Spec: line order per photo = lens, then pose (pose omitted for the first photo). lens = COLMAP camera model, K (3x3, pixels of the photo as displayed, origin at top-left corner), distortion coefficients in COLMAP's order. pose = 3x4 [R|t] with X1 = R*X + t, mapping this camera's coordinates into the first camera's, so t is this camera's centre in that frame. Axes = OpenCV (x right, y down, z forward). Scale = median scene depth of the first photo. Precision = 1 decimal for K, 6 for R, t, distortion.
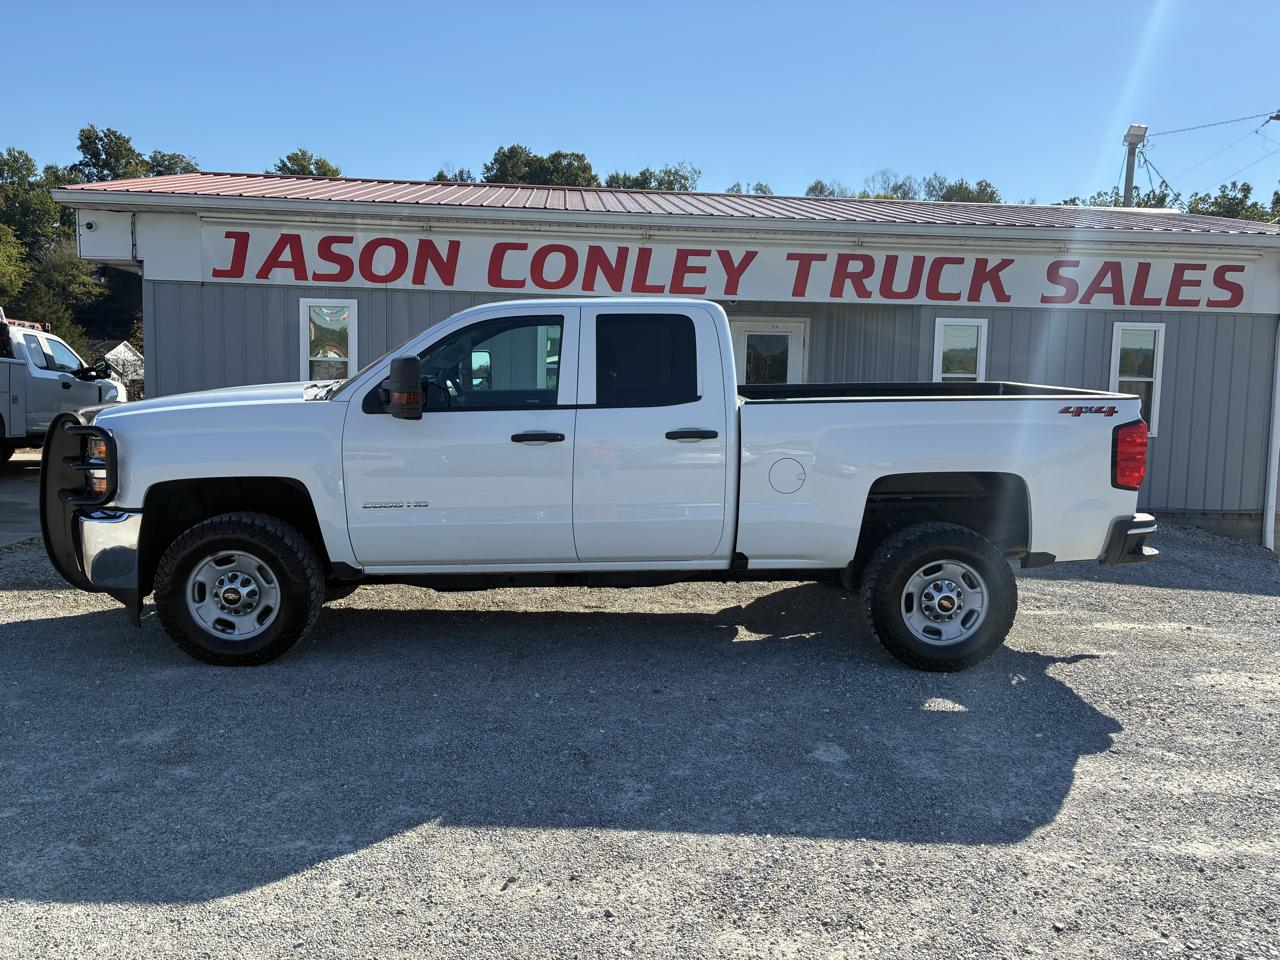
lens RADIAL K [[946.3, 0, 639.2], [0, 946.3, 483.6], [0, 0, 1]] dist [0.035713, -0.037425]
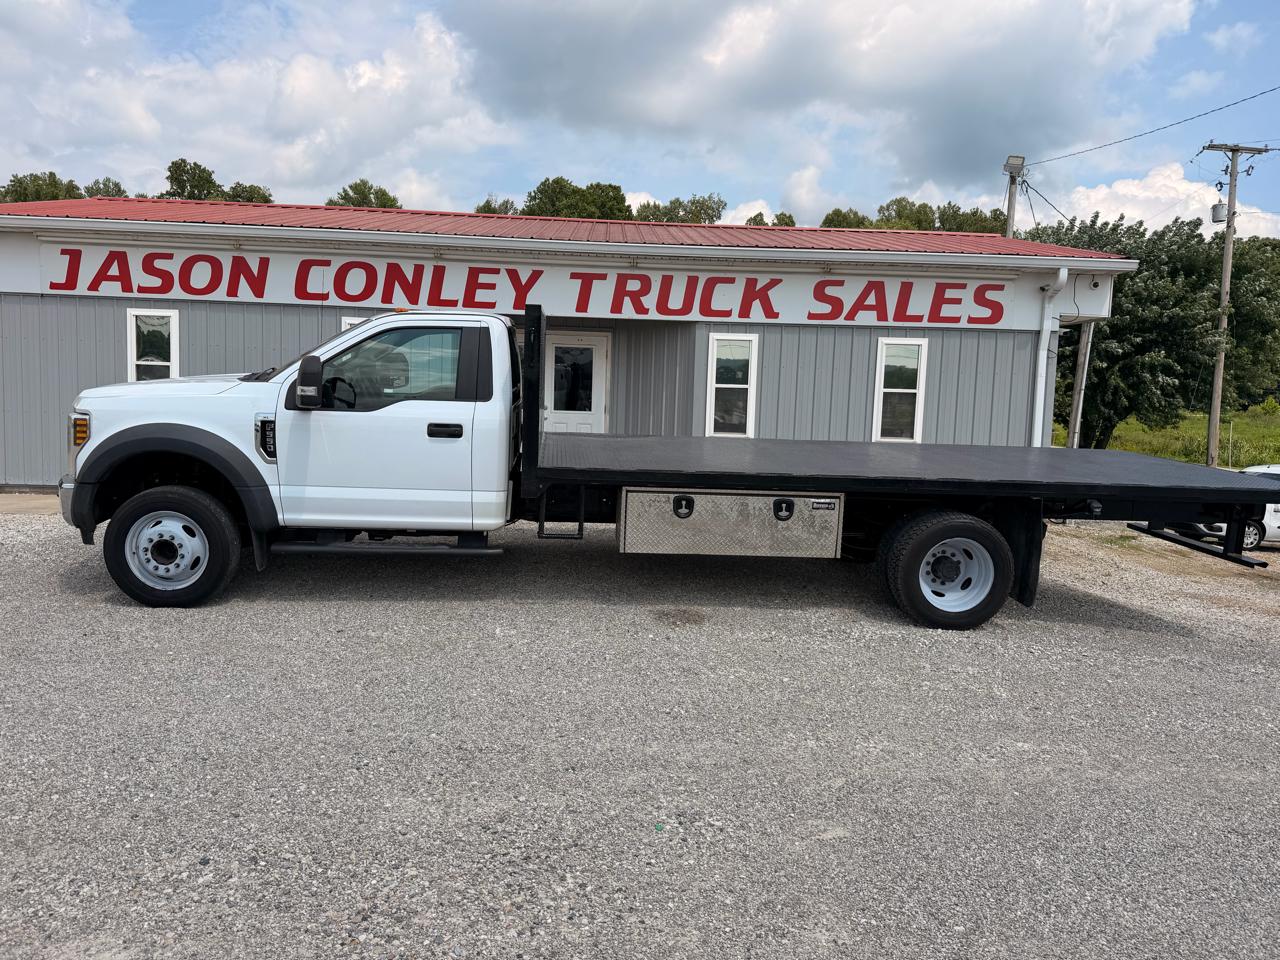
lens RADIAL K [[867.8, 0, 635.8], [0, 867.8, 484.9], [0, 0, 1]] dist [0.061454, -0.072343]
pose [[0.998703, 0.016286, -0.048236, 0.279902], [-0.016445, 0.999861, -0.002890, 0.005871], [0.048183, 0.003679, 0.998832, -0.004602]]
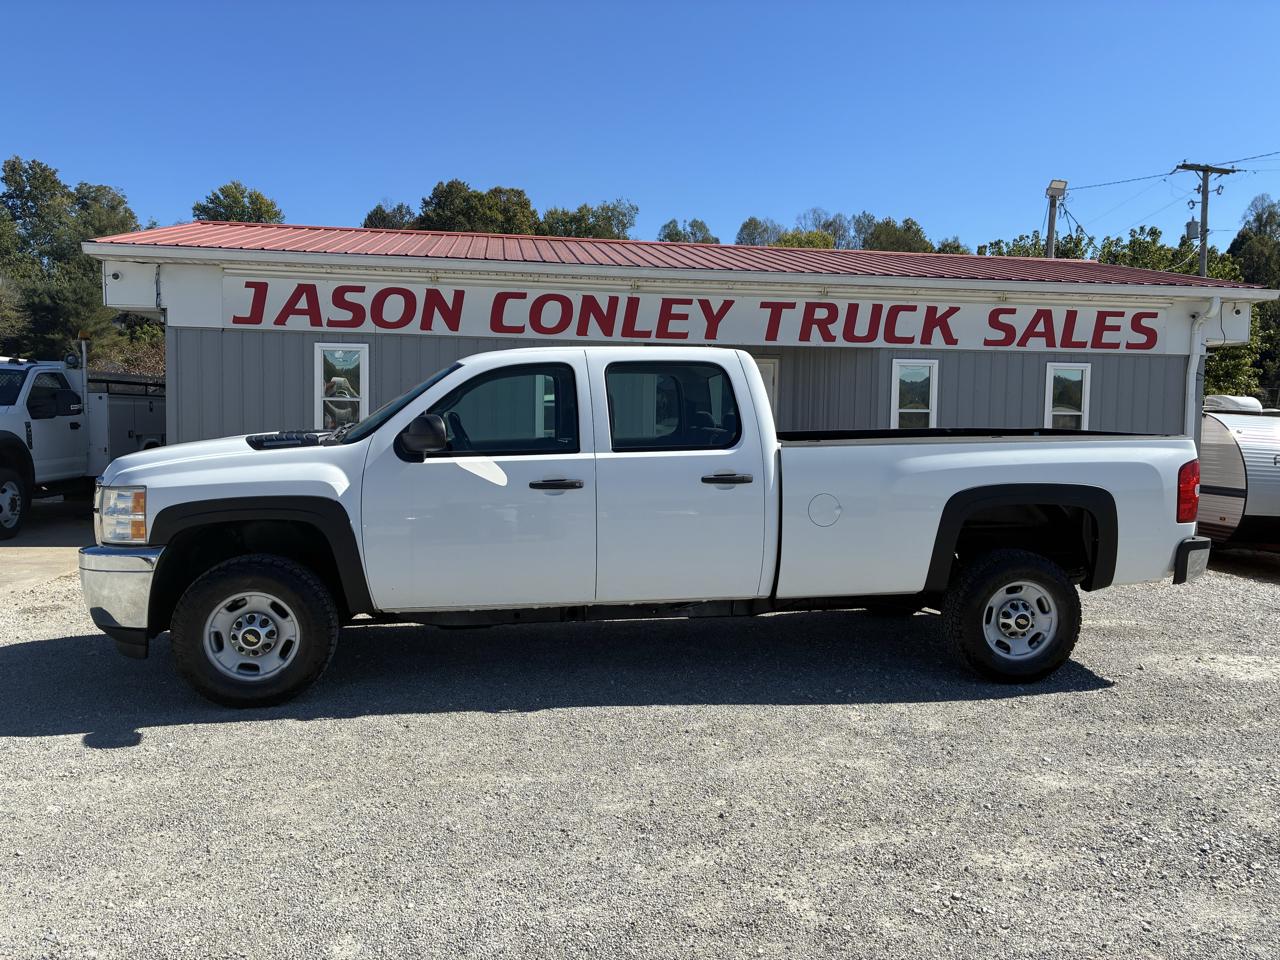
lens RADIAL K [[946.3, 0, 642.1], [0, 946.3, 483.0], [0, 0, 1]] dist [0.035713, -0.037425]
pose [[0.997638, -0.011227, 0.067773, -0.058821], [0.013522, 0.999348, -0.033490, 0.004179], [-0.067353, 0.034328, 0.997138, -0.086935]]
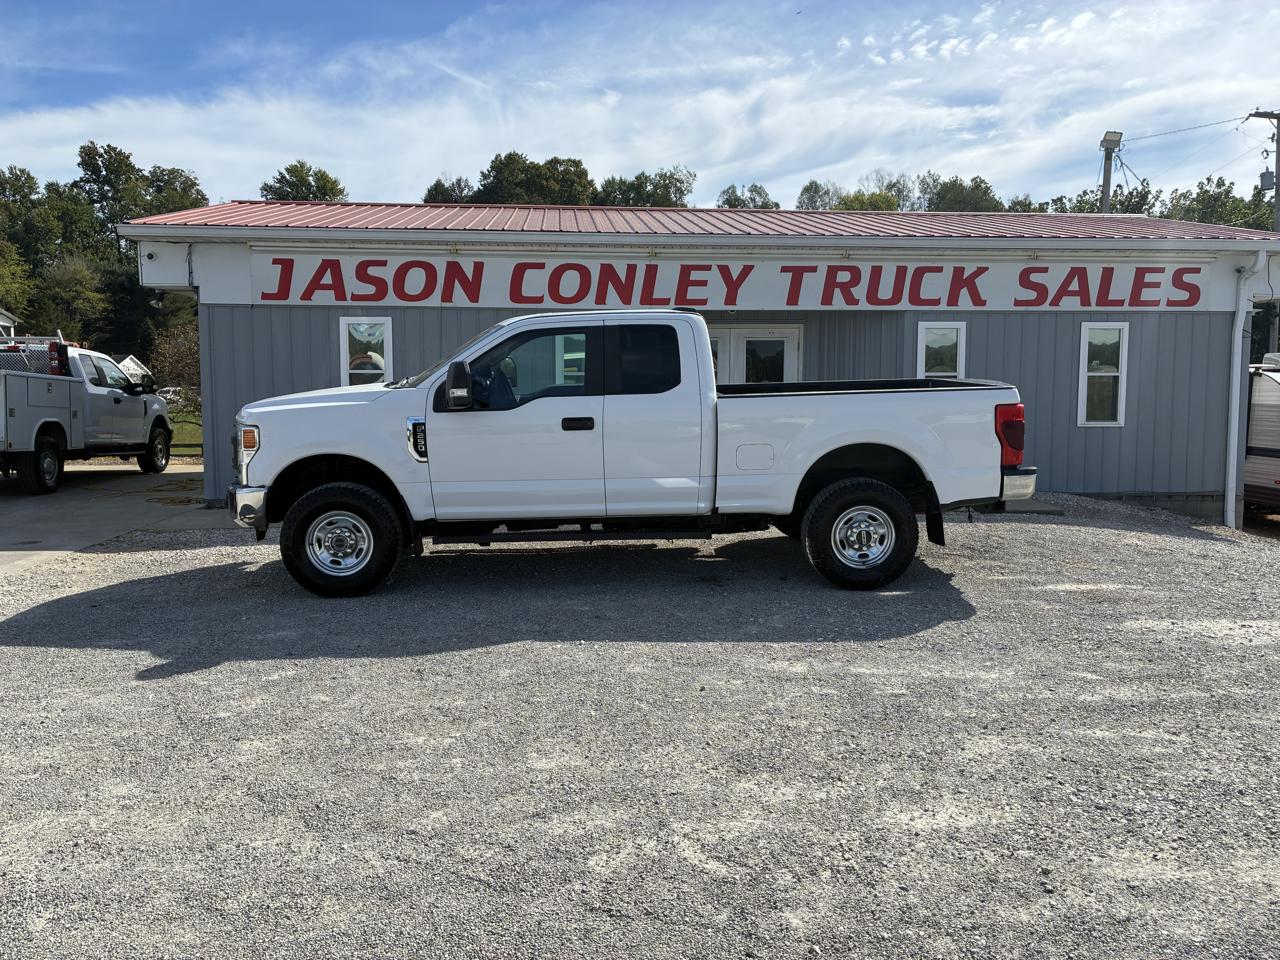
lens RADIAL K [[946.3, 0, 638.3], [0, 946.3, 479.2], [0, 0, 1]] dist [0.035713, -0.037425]
pose [[0.999772, -0.021222, -0.002497, -0.011498], [0.021204, 0.999751, -0.006926, 0.007645], [0.002644, 0.006872, 0.999973, -0.094594]]
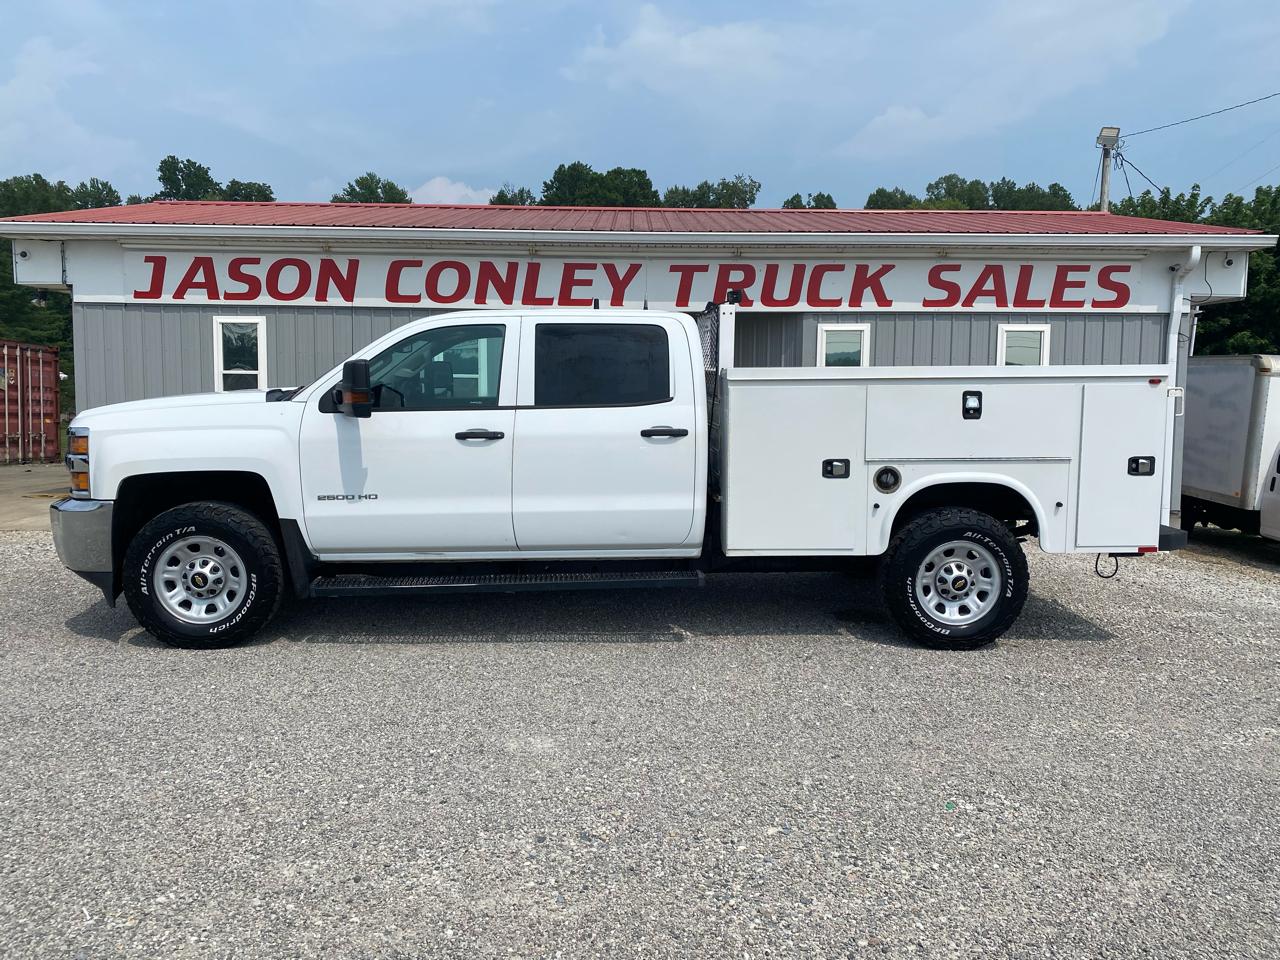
lens RADIAL K [[946.3, 0, 644.6], [0, 946.3, 484.8], [0, 0, 1]] dist [0.035713, -0.037425]
pose [[0.997612, -0.007942, -0.068611, 0.194142], [0.007089, 0.999895, -0.012659, 0.013088], [0.068705, 0.012142, 0.997563, -0.041177]]
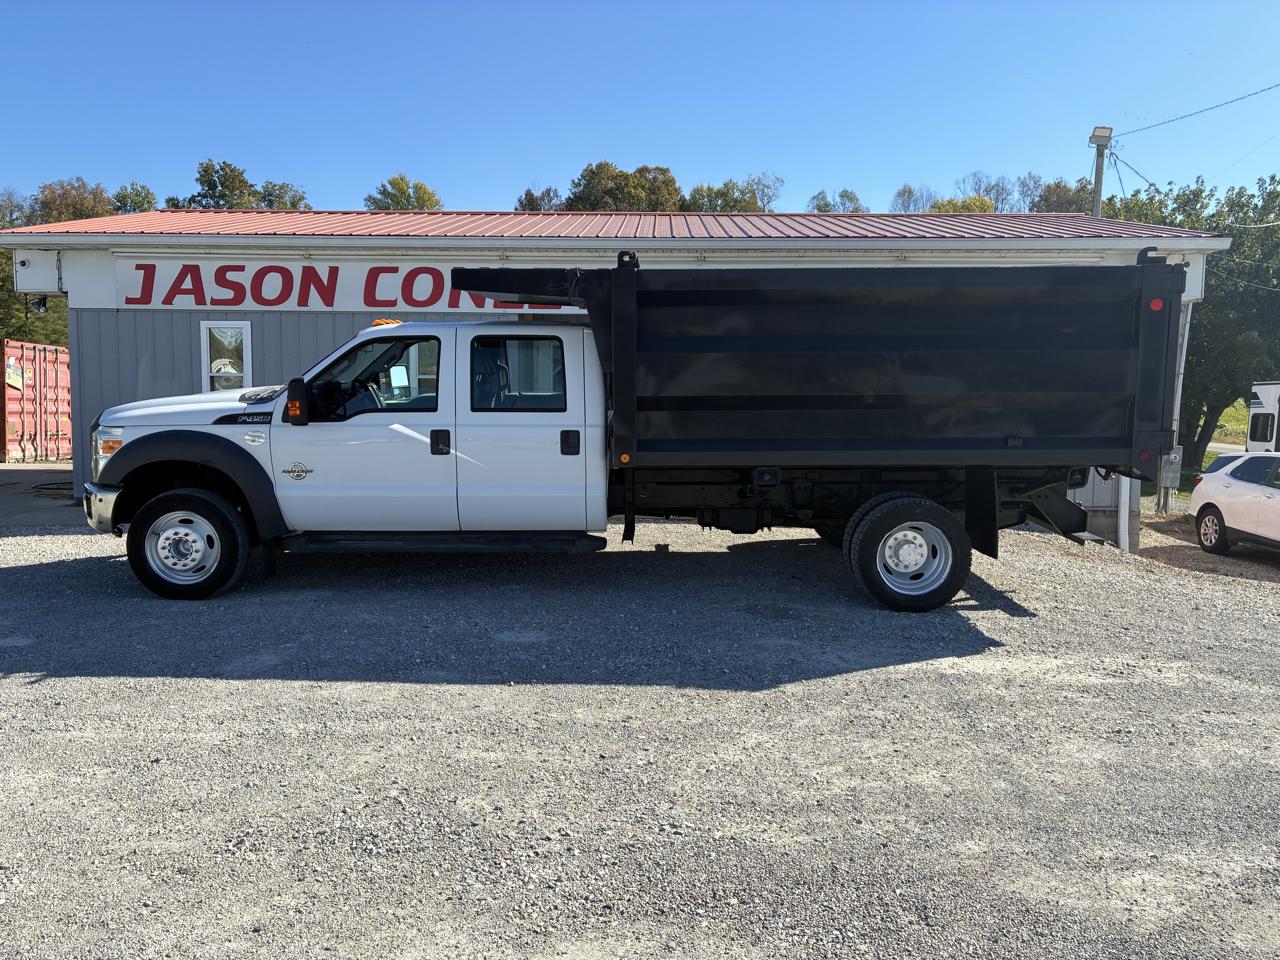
lens RADIAL K [[946.3, 0, 643.9], [0, 946.3, 472.1], [0, 0, 1]] dist [0.035713, -0.037425]
pose [[0.994910, -0.007241, -0.100504, 0.265489], [0.004999, 0.999733, -0.022542, 0.012183], [0.100641, 0.021925, 0.994681, -0.065625]]
